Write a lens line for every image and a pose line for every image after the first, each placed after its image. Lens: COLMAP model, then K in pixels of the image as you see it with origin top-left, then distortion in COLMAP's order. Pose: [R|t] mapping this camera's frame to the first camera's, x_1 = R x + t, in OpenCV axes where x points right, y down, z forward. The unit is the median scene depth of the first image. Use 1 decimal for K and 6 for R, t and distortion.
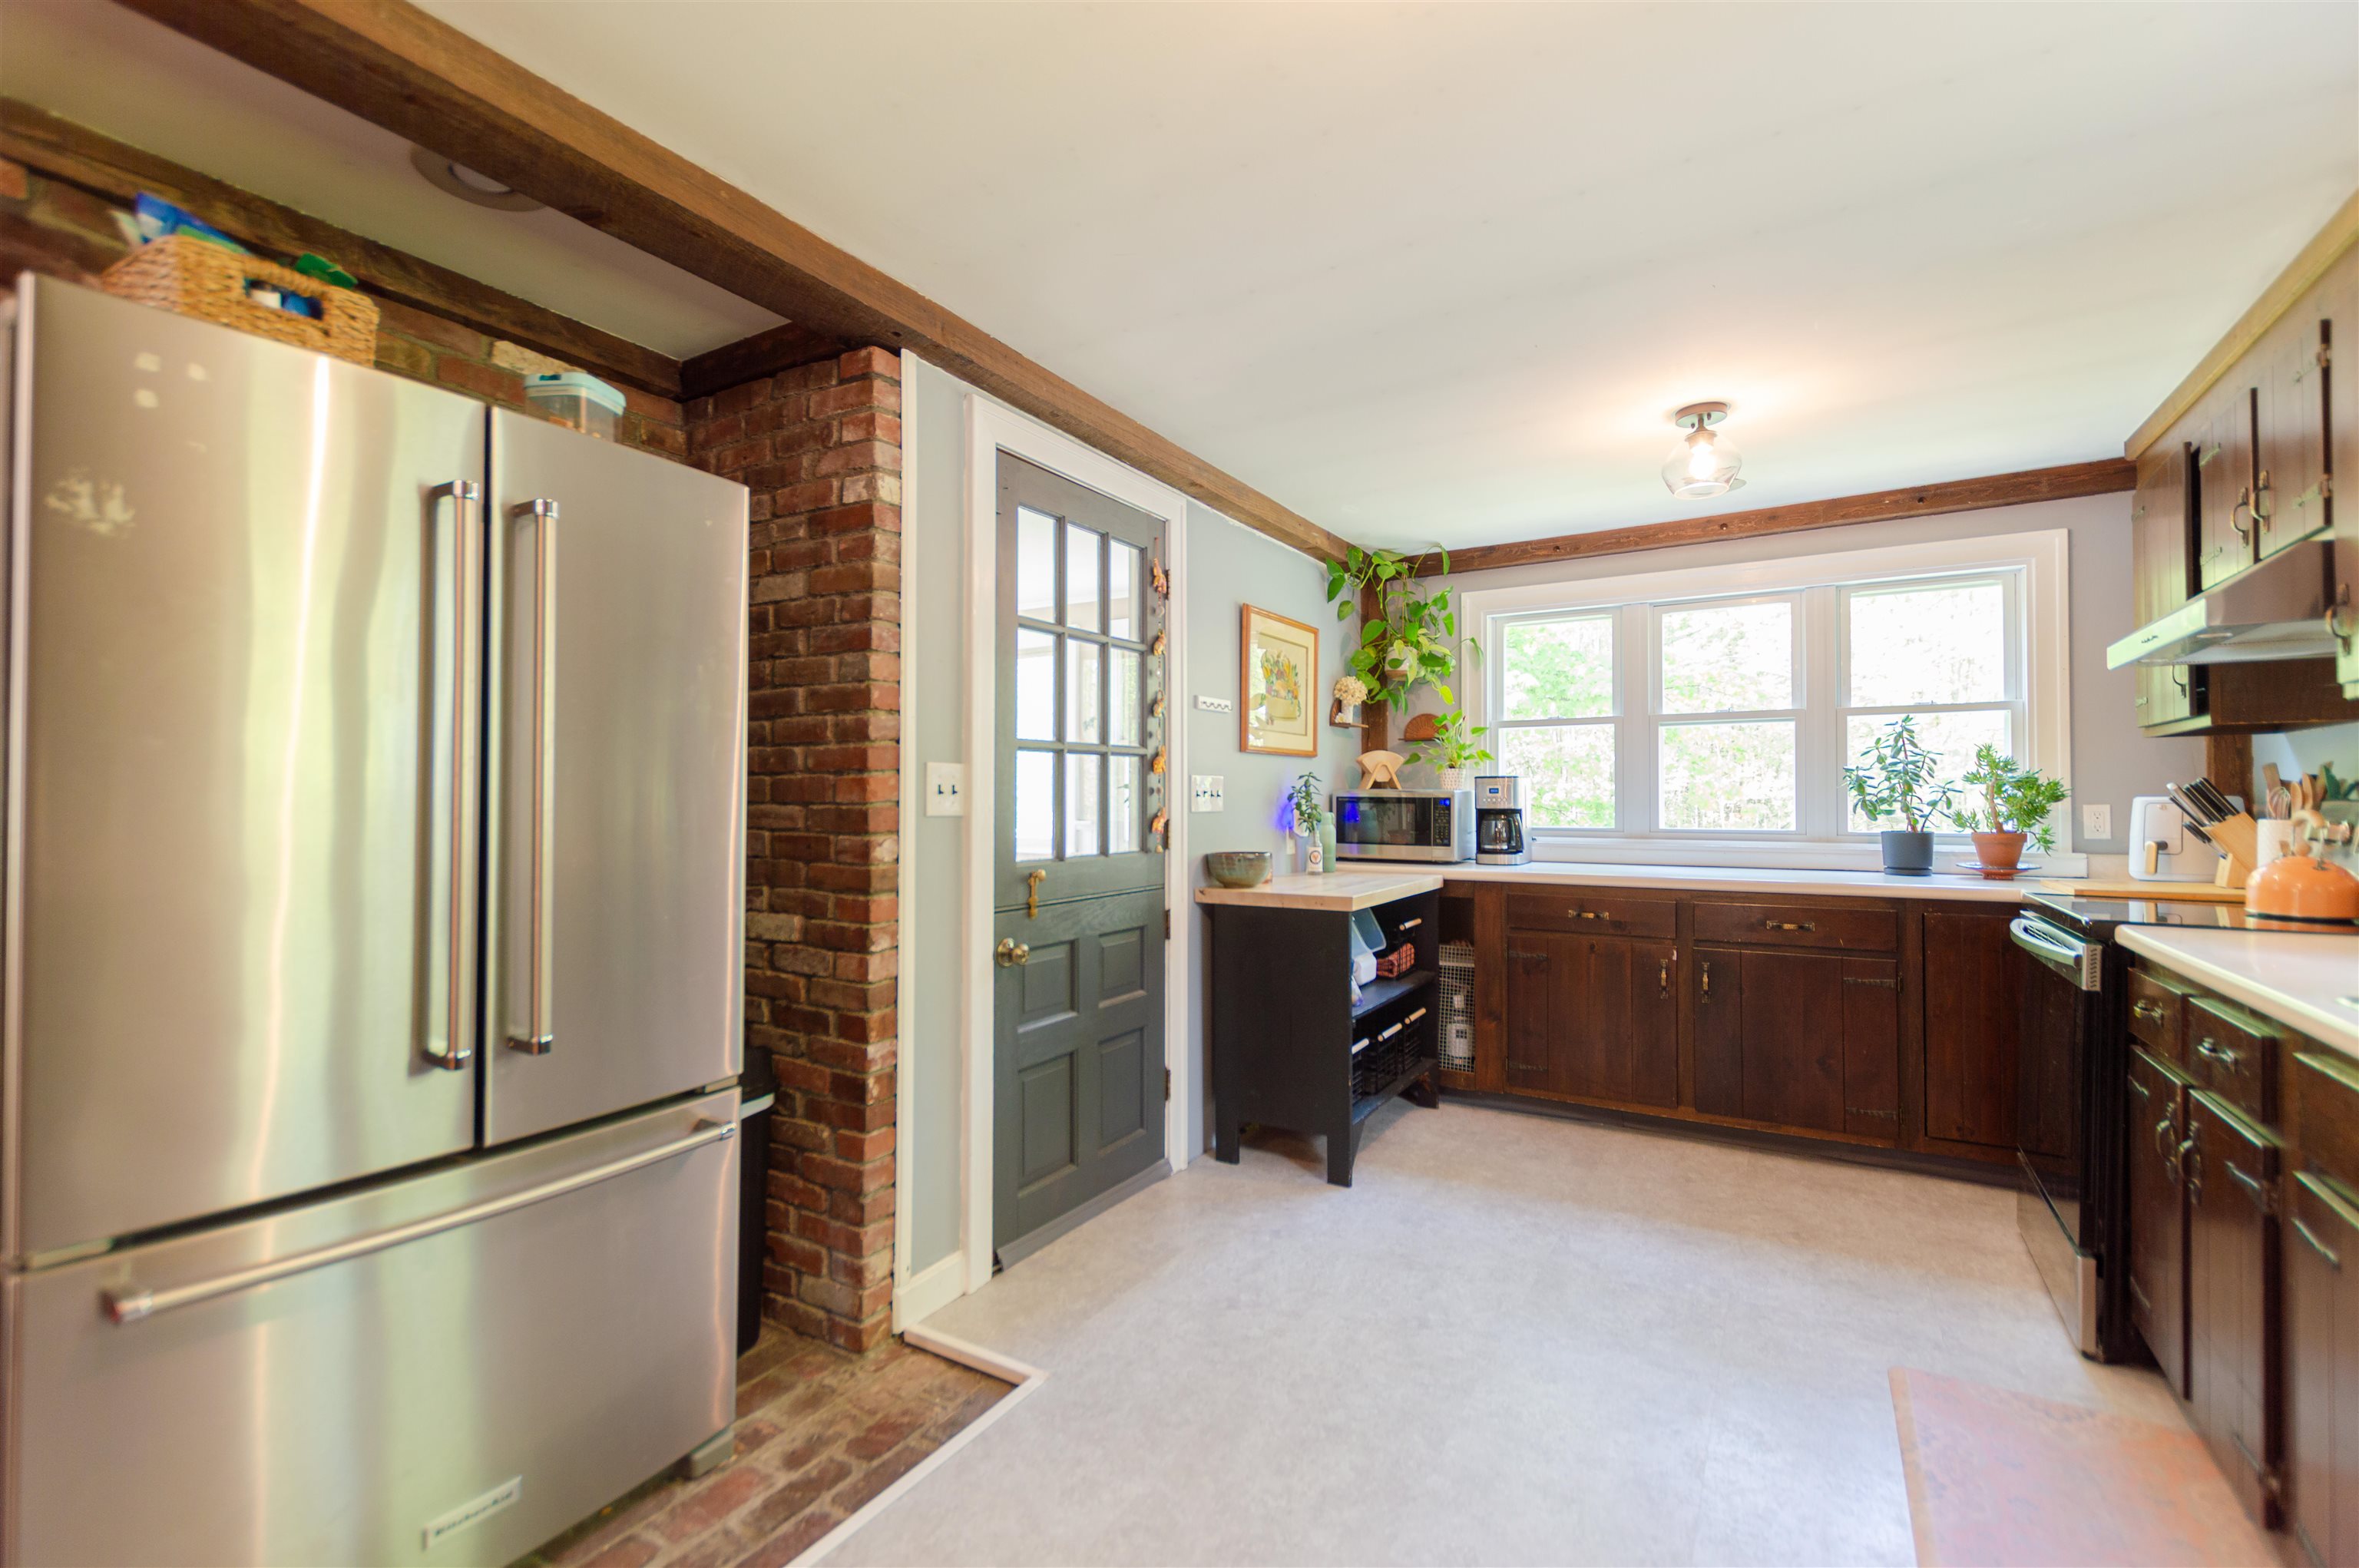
lens RADIAL K [[1030.7, 0, 1176.6], [0, 1030.7, 785.7], [0, 0, 1]] dist [0.013644, -0.007846]
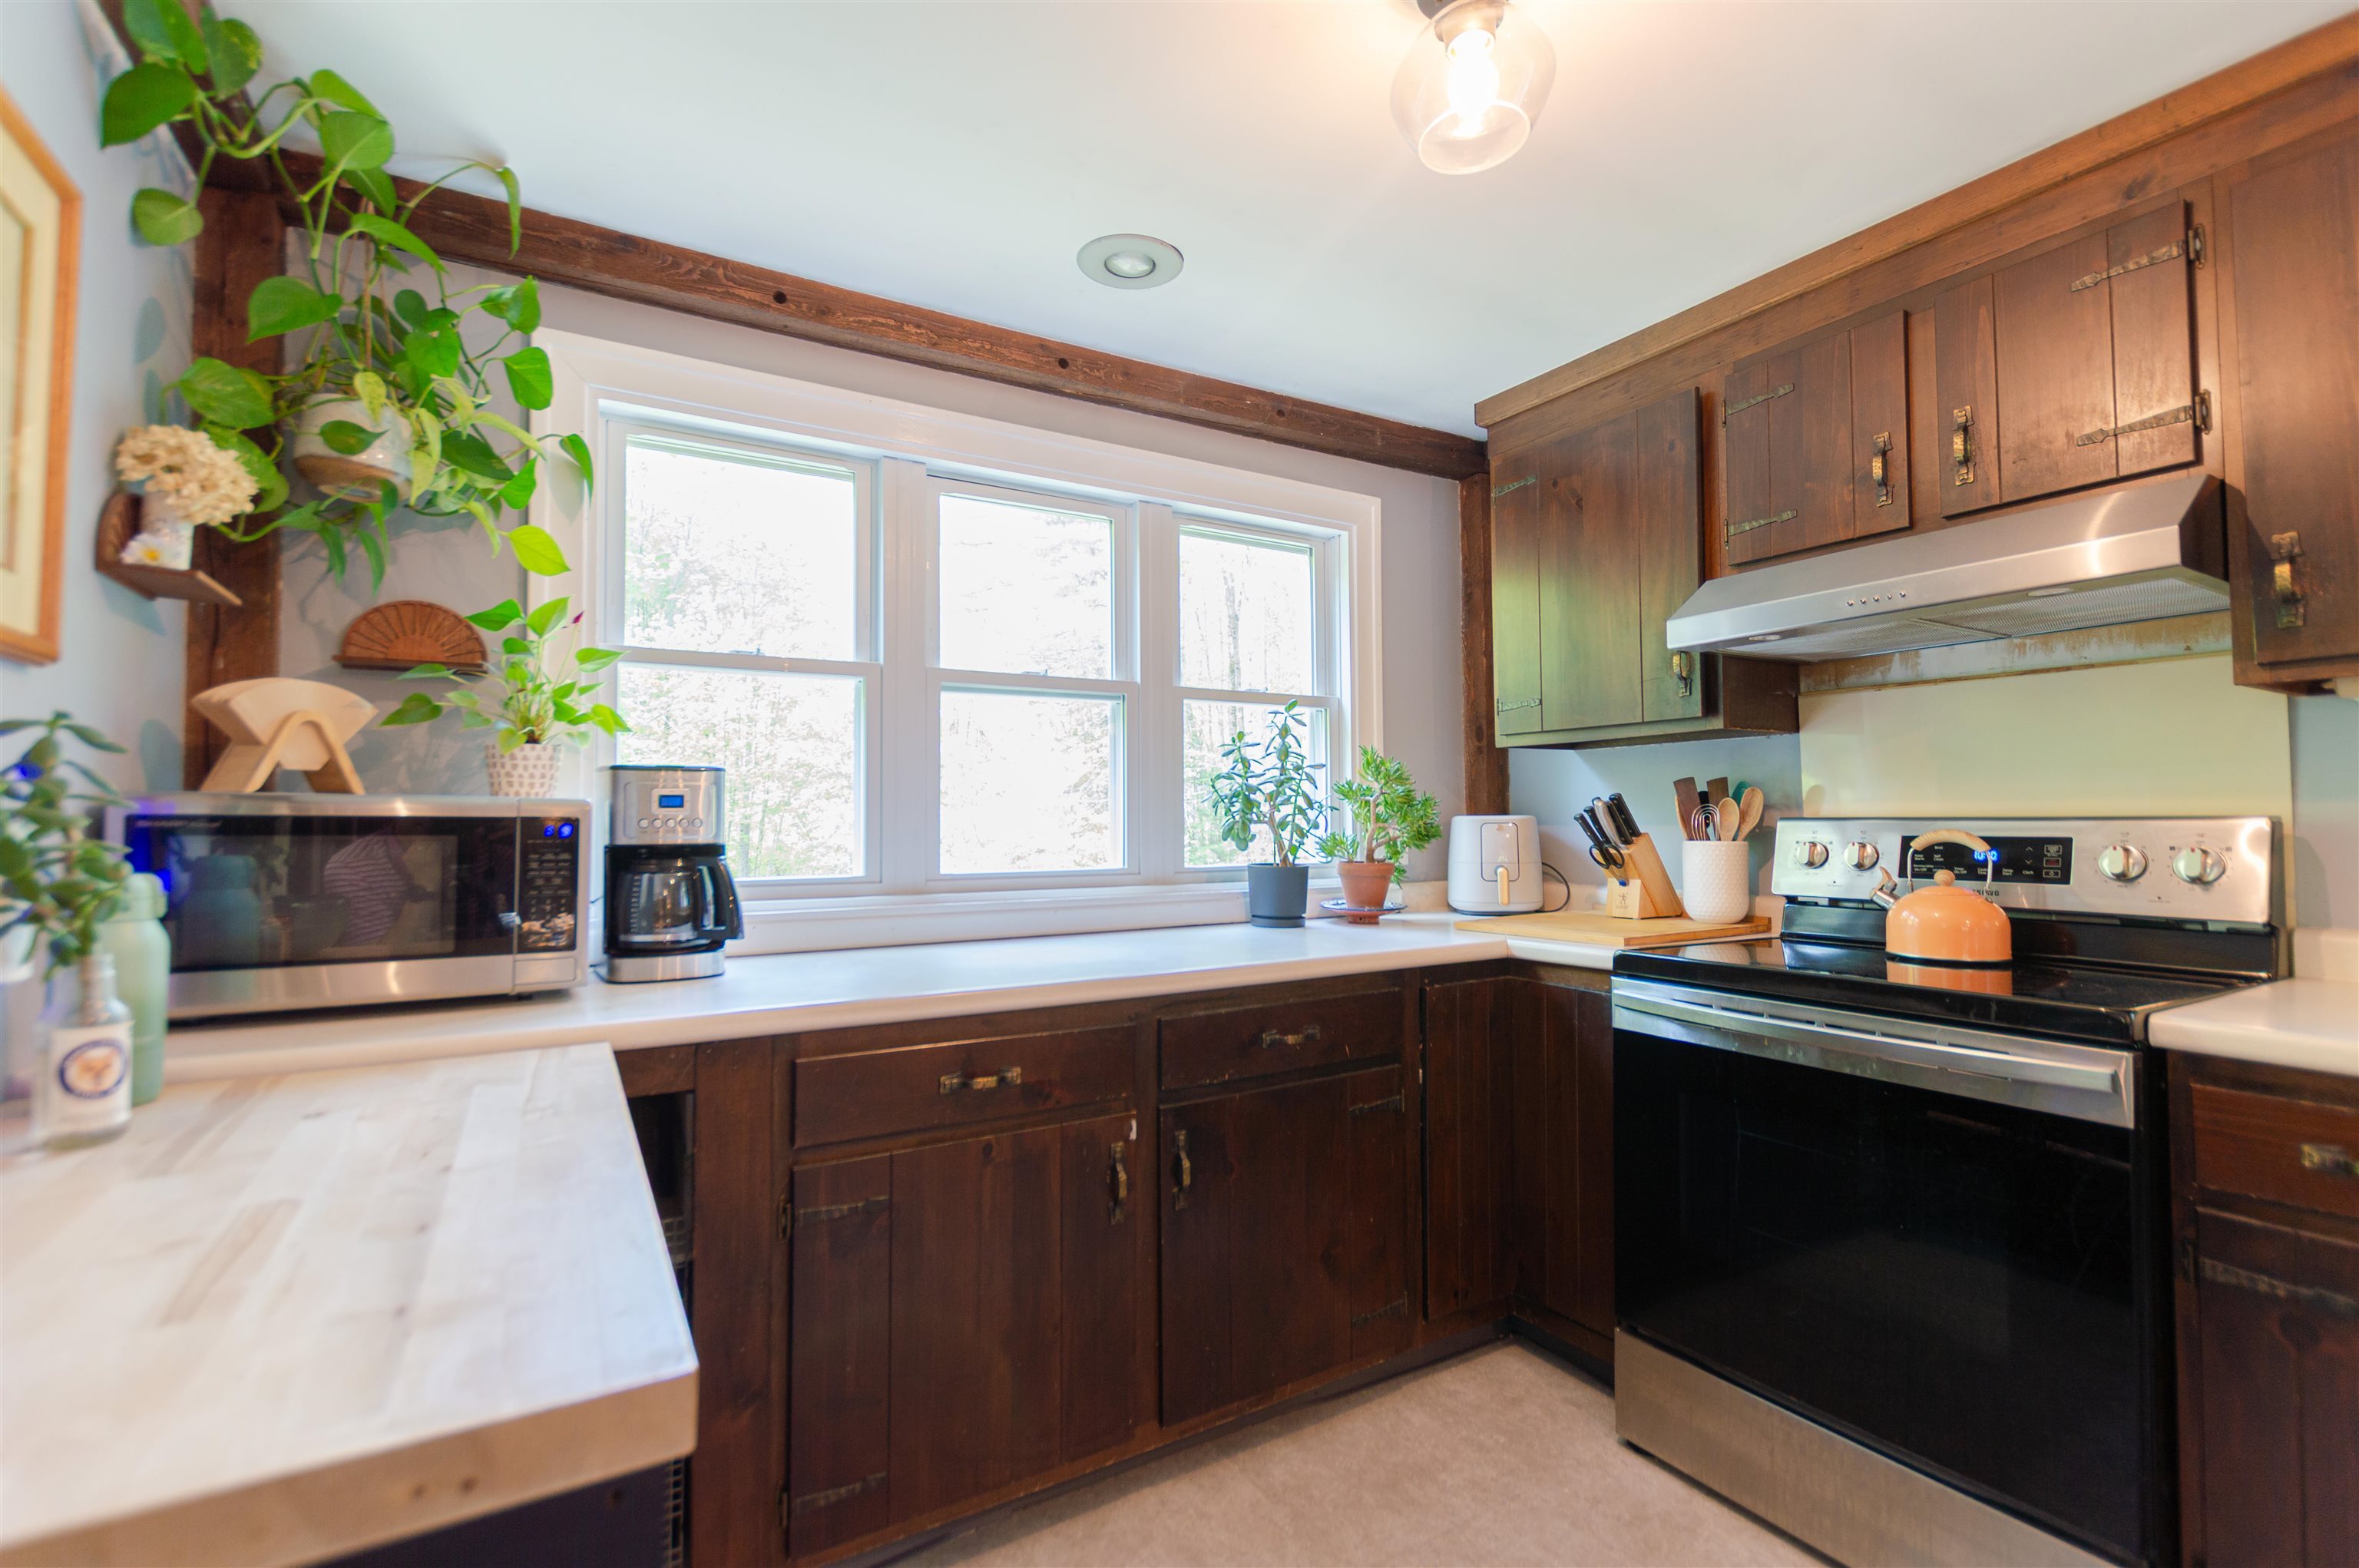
lens RADIAL K [[1030.7, 0, 1176.6], [0, 1030.7, 785.7], [0, 0, 1]] dist [0.013644, -0.007846]
pose [[0.464326, 0.025861, 0.885287, 0.035655], [-0.007805, 0.999654, -0.025109, 0.007600], [-0.885630, 0.004749, 0.464367, 0.629980]]
